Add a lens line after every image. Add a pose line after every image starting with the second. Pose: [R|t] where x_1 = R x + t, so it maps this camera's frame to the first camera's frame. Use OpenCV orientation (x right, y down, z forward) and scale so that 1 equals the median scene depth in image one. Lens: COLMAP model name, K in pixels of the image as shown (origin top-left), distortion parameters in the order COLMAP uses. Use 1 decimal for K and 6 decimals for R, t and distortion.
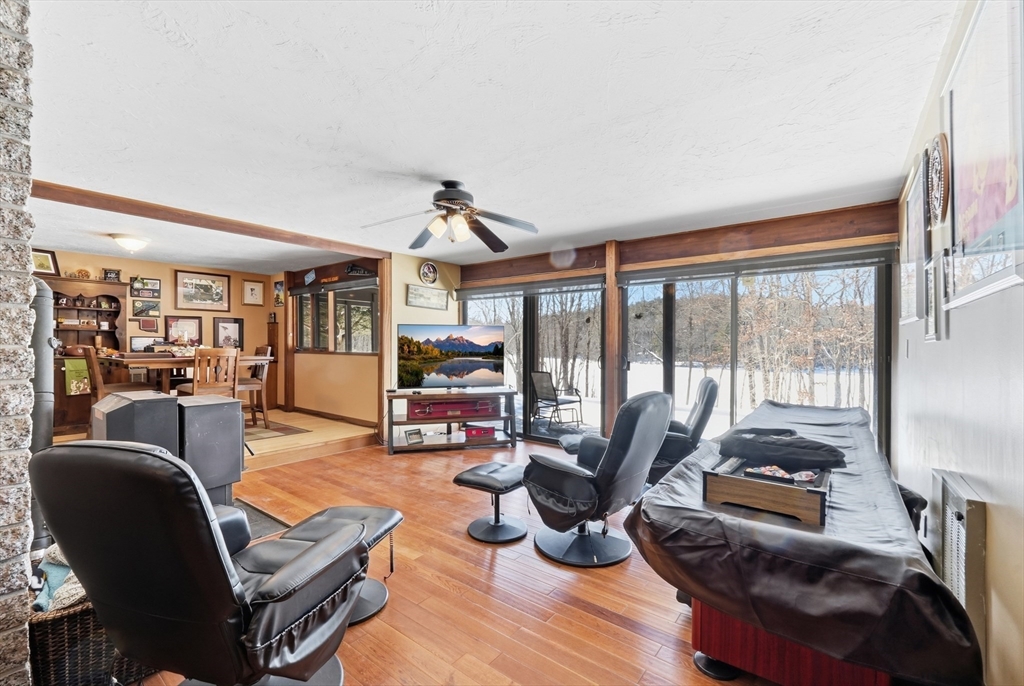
lens RADIAL K [[435.9, 0, 512.7], [0, 435.9, 342.2], [0, 0, 1]] dist [-0.000157, -0.000081]
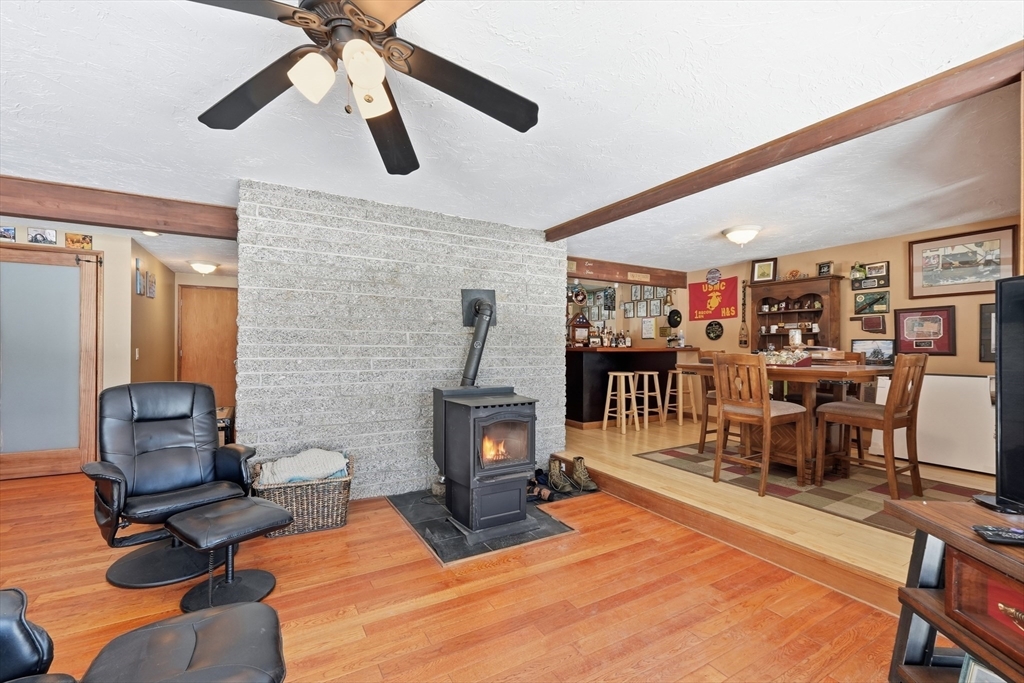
lens RADIAL K [[435.9, 0, 512.9], [0, 435.9, 343.7], [0, 0, 1]] dist [-0.000157, -0.000081]
pose [[-0.376018, -0.011192, -0.926545, 0.111595], [-0.003829, 0.999937, -0.010524, 0.005638], [0.926604, -0.000409, -0.376037, 0.714425]]
